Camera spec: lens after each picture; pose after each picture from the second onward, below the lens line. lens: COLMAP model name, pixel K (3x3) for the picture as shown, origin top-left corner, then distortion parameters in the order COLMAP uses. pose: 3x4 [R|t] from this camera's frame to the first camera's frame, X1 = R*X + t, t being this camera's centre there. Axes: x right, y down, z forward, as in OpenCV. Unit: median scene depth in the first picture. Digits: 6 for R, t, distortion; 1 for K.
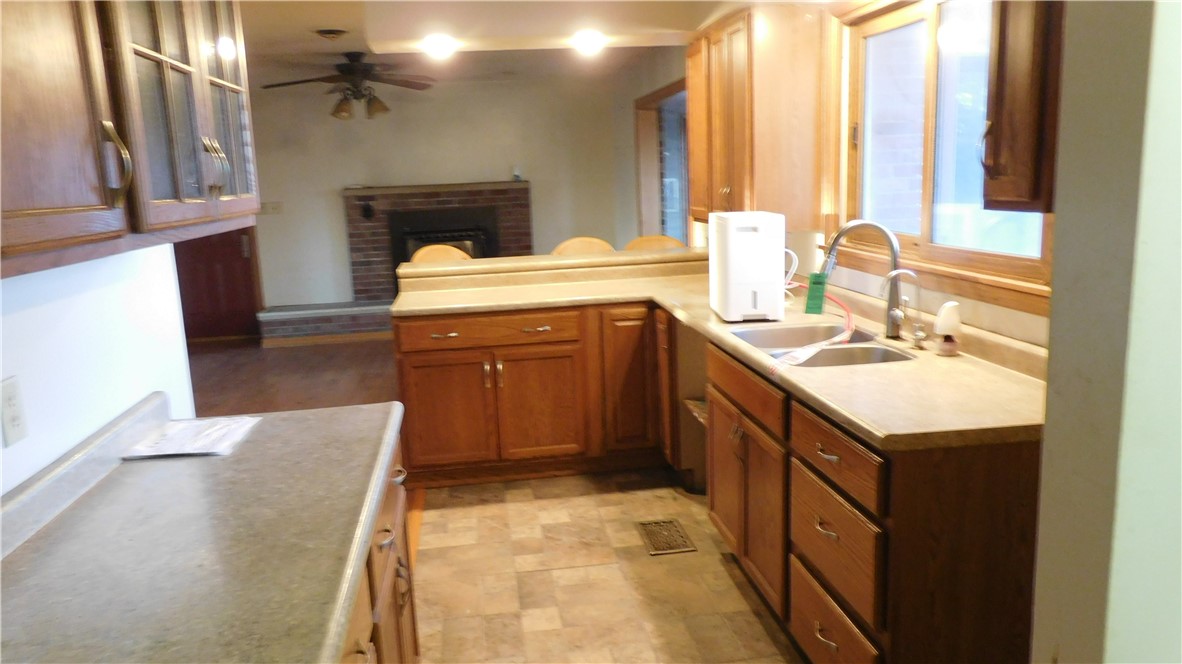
lens RADIAL K [[876.7, 0, 594.4], [0, 876.7, 353.7], [0, 0, 1]] dist [-0.037831, 0.090479]
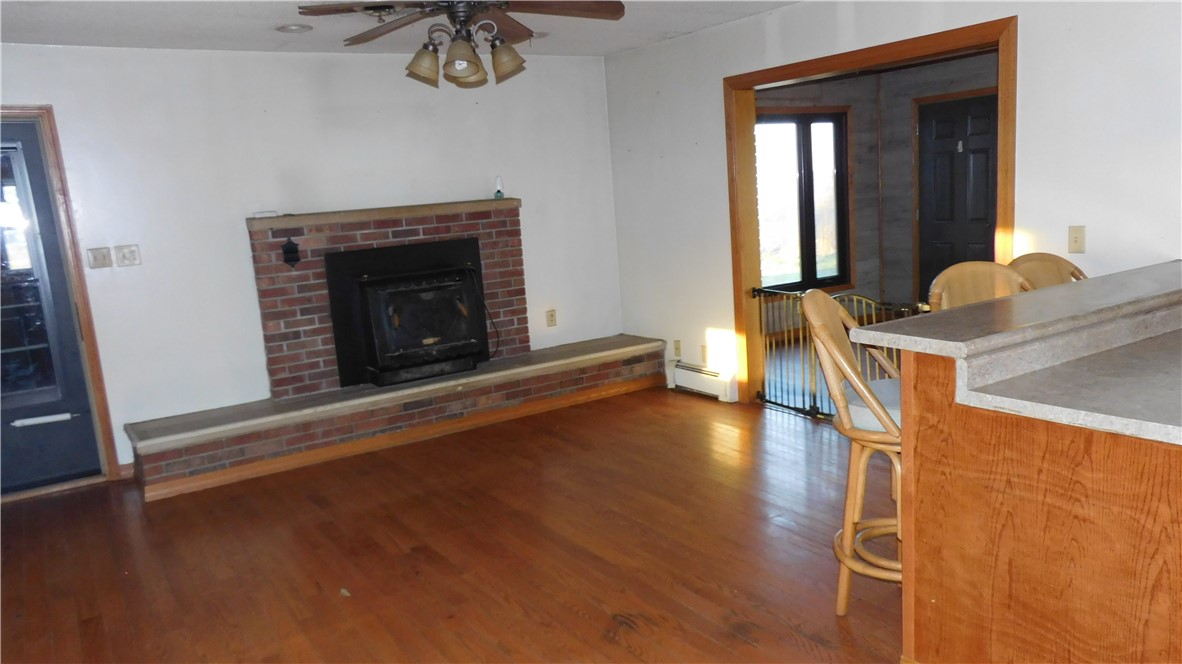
lens RADIAL K [[876.7, 0, 594.4], [0, 876.7, 353.7], [0, 0, 1]] dist [-0.037831, 0.090479]
pose [[0.904769, -0.102761, 0.413320, -0.325933], [0.118929, 0.992811, -0.013504, -0.056877], [-0.408961, 0.061374, 0.910486, 0.345681]]
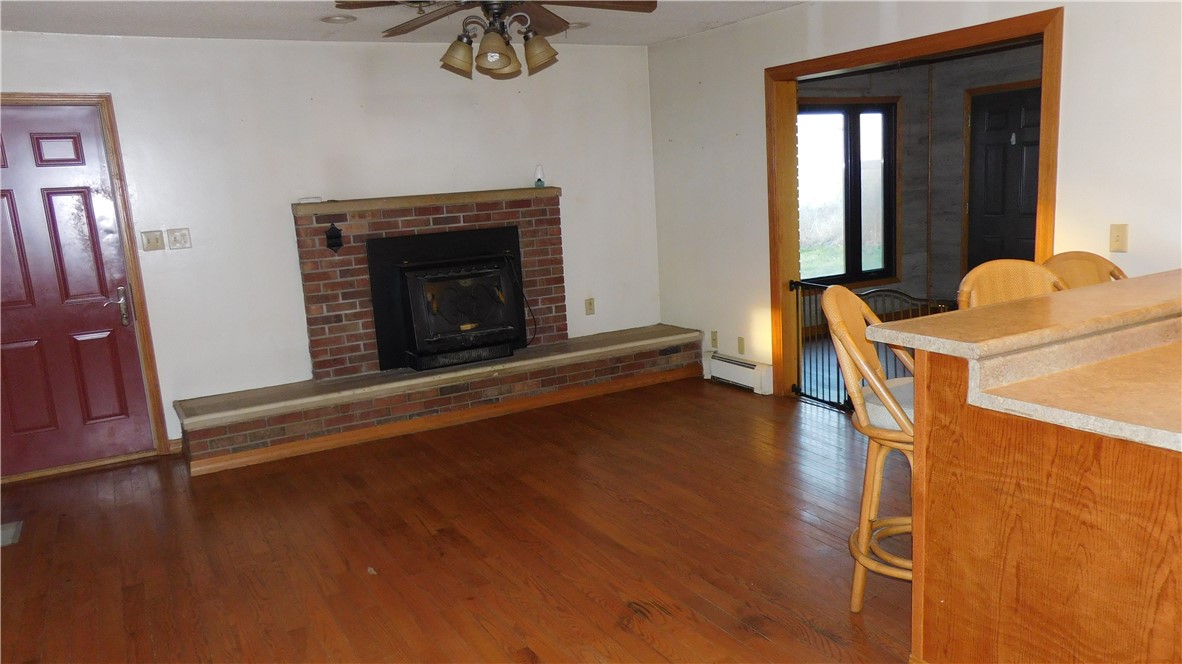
lens RADIAL K [[876.7, 0, 594.4], [0, 876.7, 353.7], [0, 0, 1]] dist [-0.037831, 0.090479]
pose [[0.929363, -0.087752, 0.358587, -0.316481], [0.095854, 0.995384, -0.004843, -0.057189], [-0.356507, 0.038873, 0.933484, 0.336837]]
